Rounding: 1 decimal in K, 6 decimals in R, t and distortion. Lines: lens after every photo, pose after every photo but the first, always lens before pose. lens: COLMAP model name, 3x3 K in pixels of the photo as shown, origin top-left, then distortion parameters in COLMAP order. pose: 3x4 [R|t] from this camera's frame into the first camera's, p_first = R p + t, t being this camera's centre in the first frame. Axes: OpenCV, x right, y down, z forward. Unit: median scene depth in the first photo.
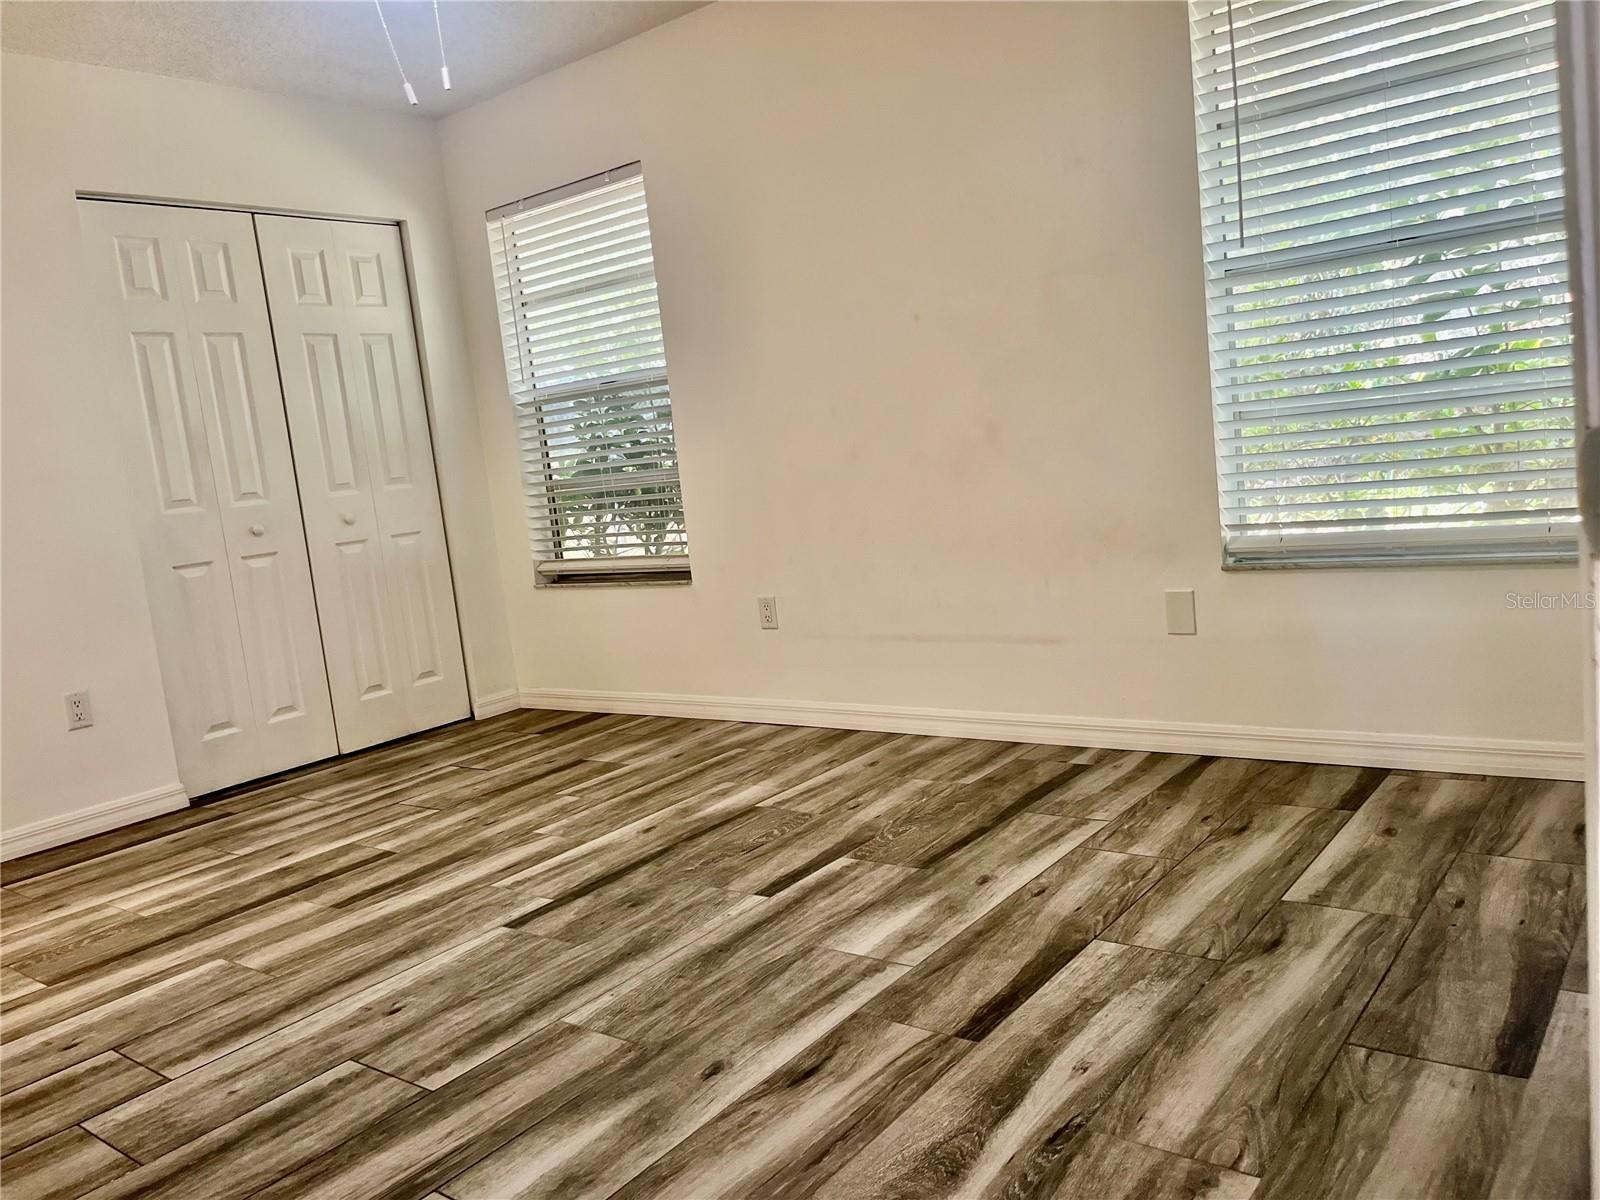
lens RADIAL K [[1215.0, 0, 792.2], [0, 1215.0, 594.5], [0, 0, 1]] dist [0.063163, -0.088342]
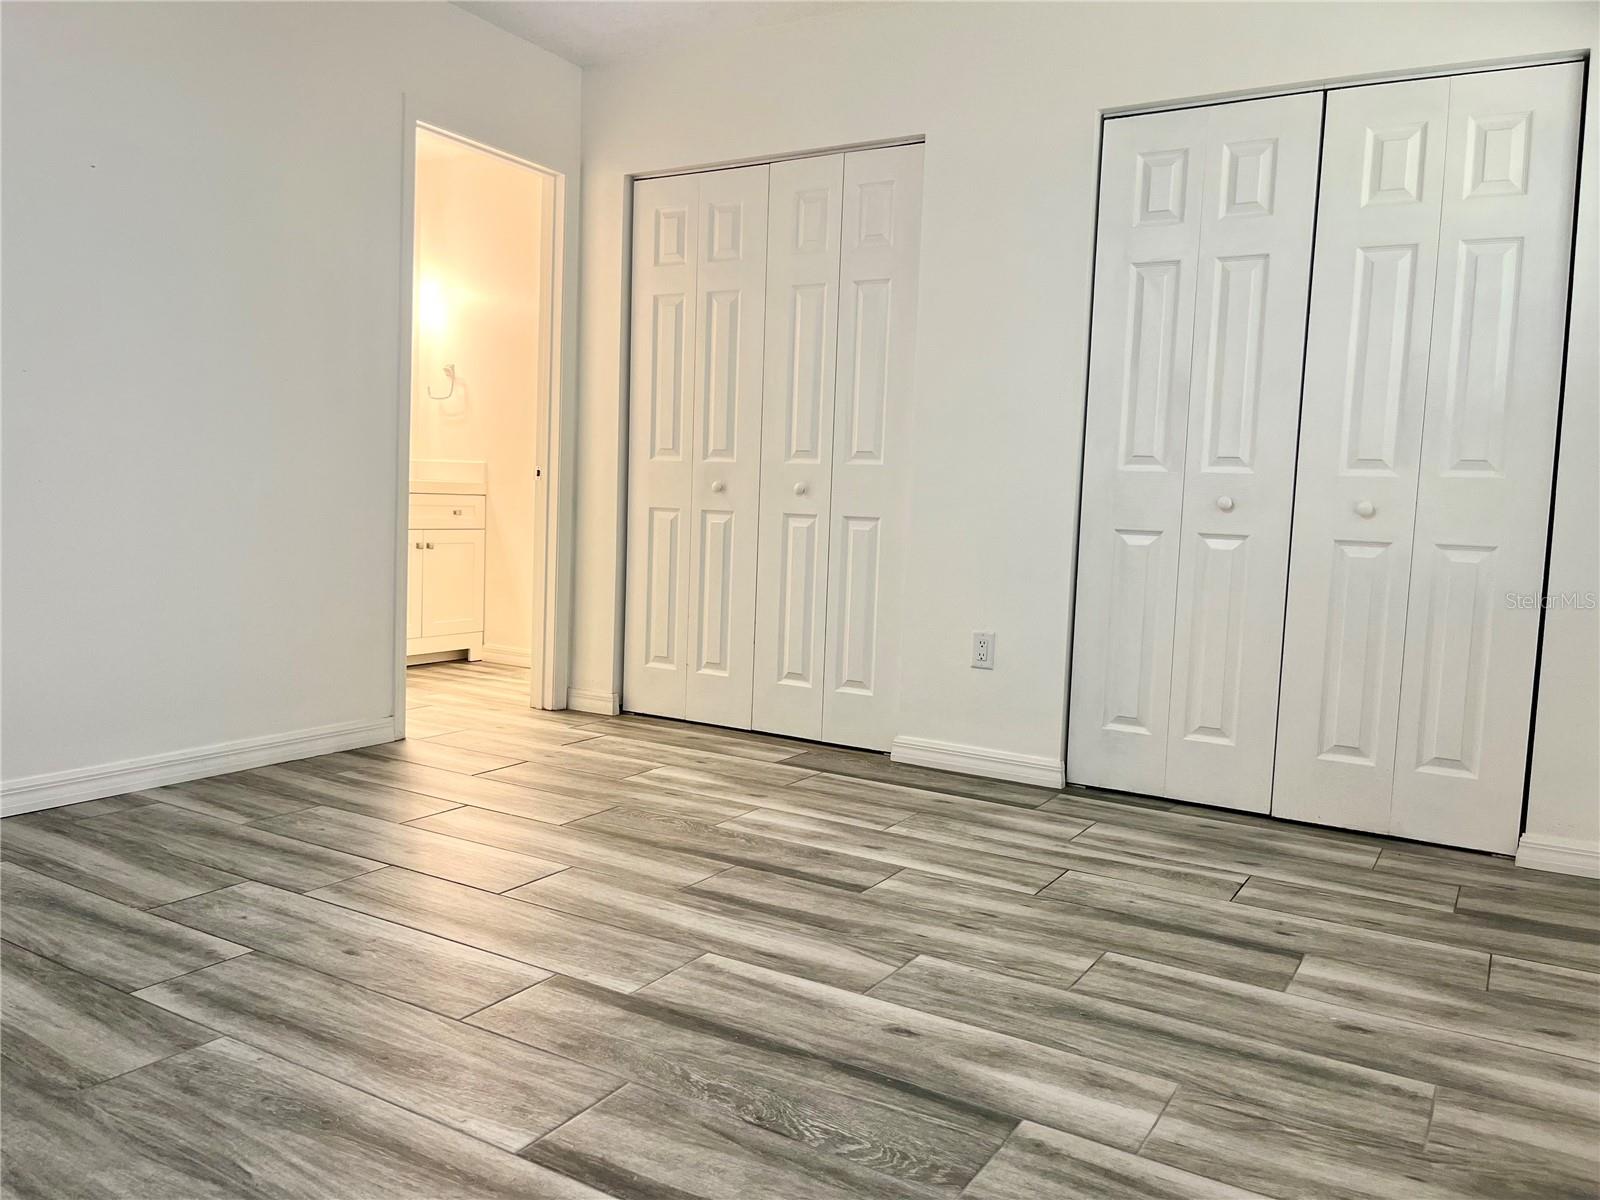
lens RADIAL K [[1215.0, 0, 769.0], [0, 1215.0, 590.5], [0, 0, 1]] dist [0.063163, -0.088342]
pose [[0.111015, 0.197760, -0.973944, 0.422393], [-0.169840, 0.969360, 0.177470, -0.117626], [0.979199, 0.145713, 0.141201, 0.801176]]
